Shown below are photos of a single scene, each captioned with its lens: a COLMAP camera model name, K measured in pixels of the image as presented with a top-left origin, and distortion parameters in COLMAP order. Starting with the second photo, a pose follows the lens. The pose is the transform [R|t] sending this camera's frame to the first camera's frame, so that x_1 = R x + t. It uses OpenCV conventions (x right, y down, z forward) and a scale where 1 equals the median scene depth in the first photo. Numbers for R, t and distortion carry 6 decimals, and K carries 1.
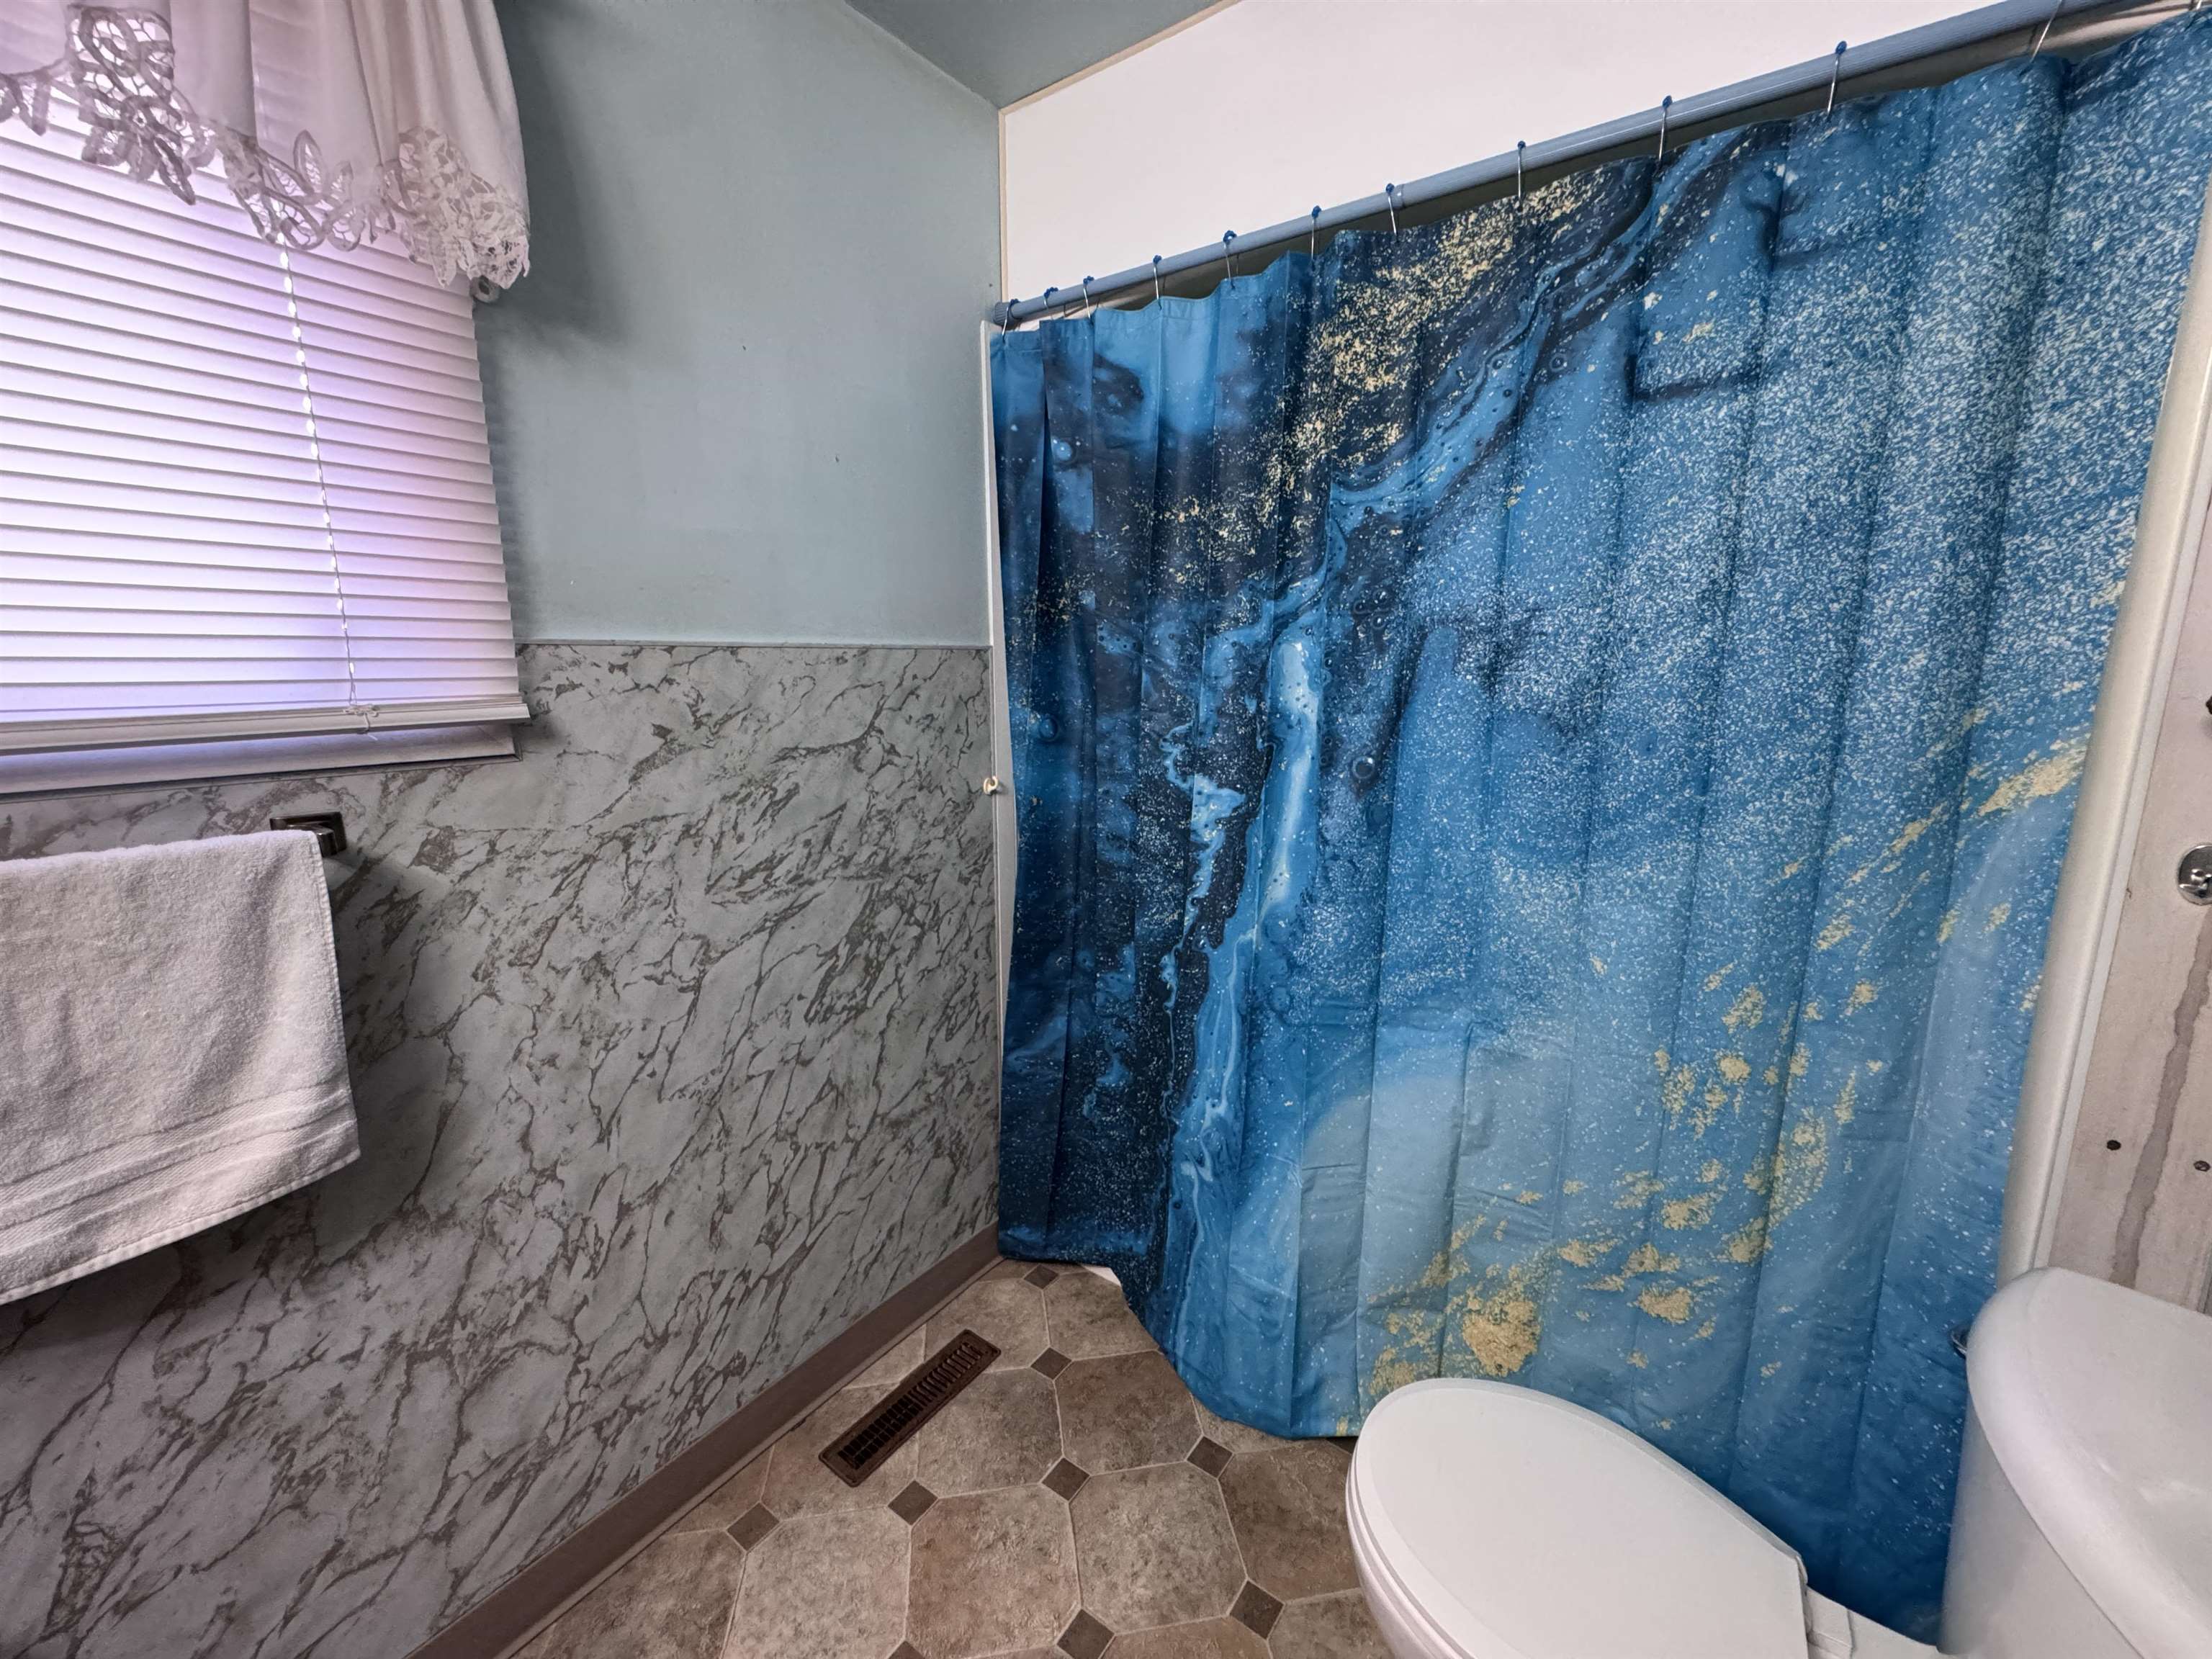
lens RADIAL K [[887.0, 0, 1104.1], [0, 887.0, 825.5], [0, 0, 1]] dist [-0.002121, 0.000101]
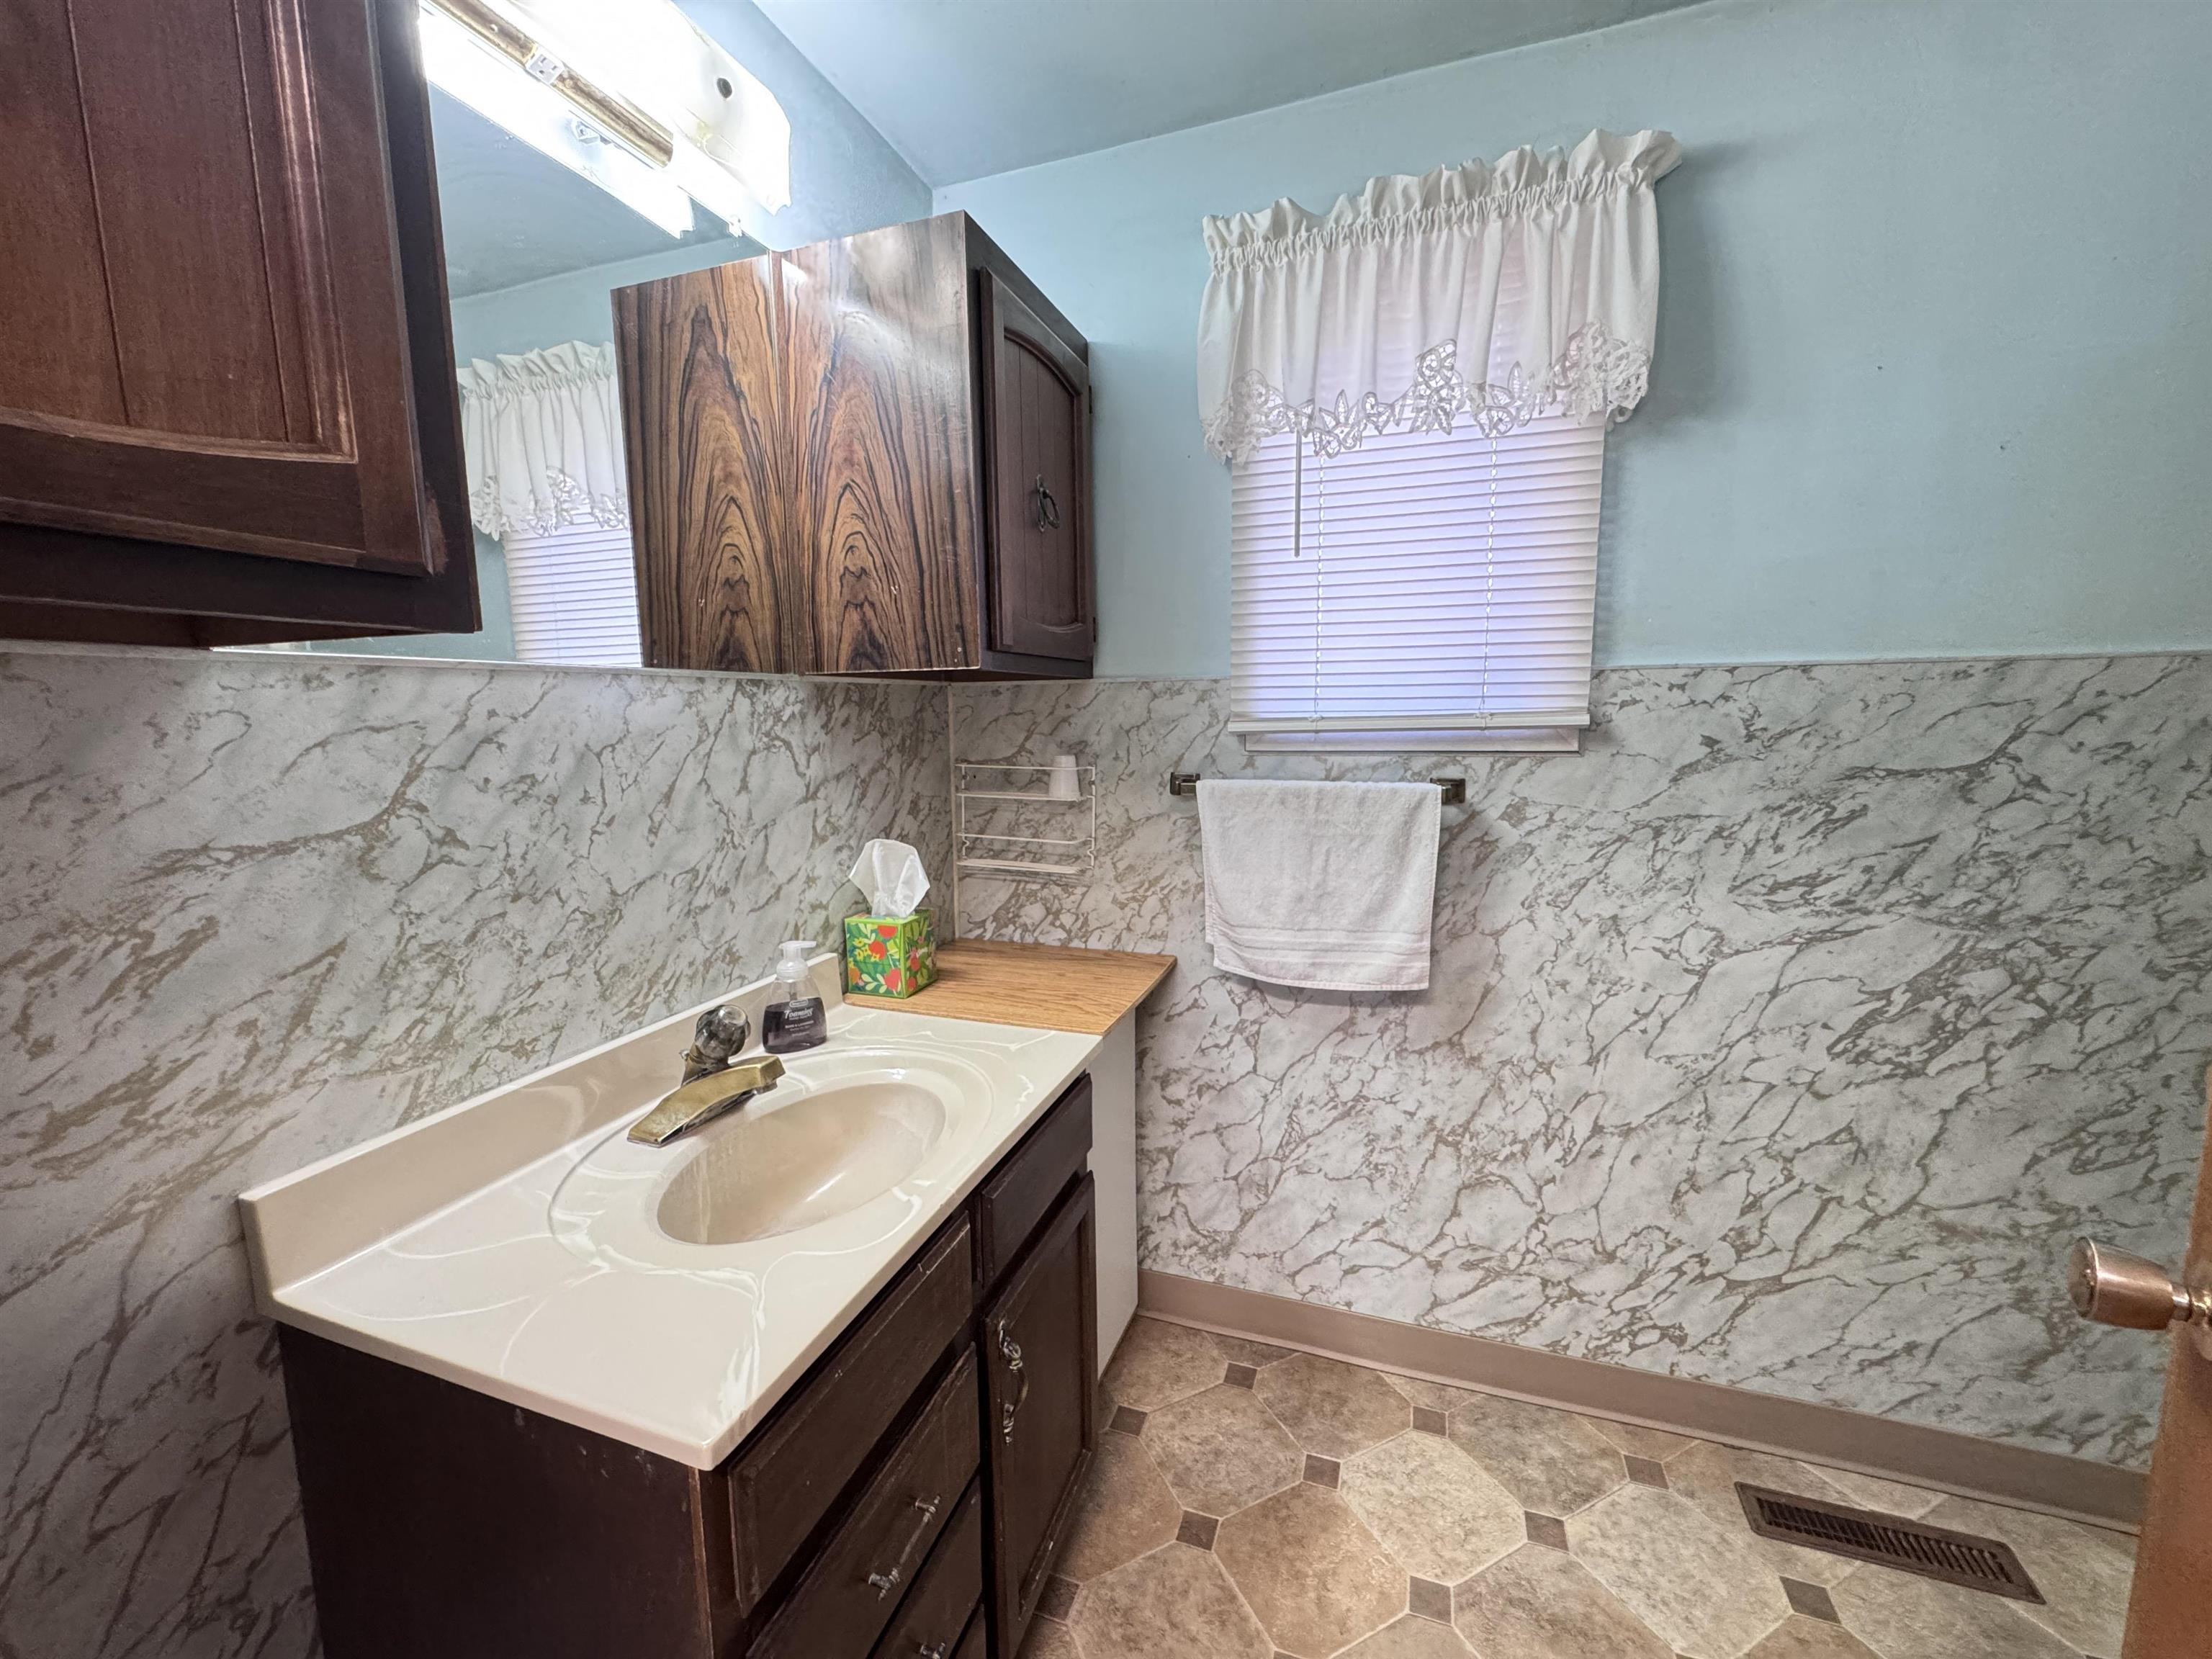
lens RADIAL K [[887.0, 0, 1102.0], [0, 887.0, 826.6], [0, 0, 1]] dist [-0.002121, 0.000101]
pose [[0.271886, 0.120062, -0.954810, 0.400021], [-0.165708, 0.983207, 0.076447, 0.044921], [0.947955, 0.137435, 0.287216, -0.058038]]
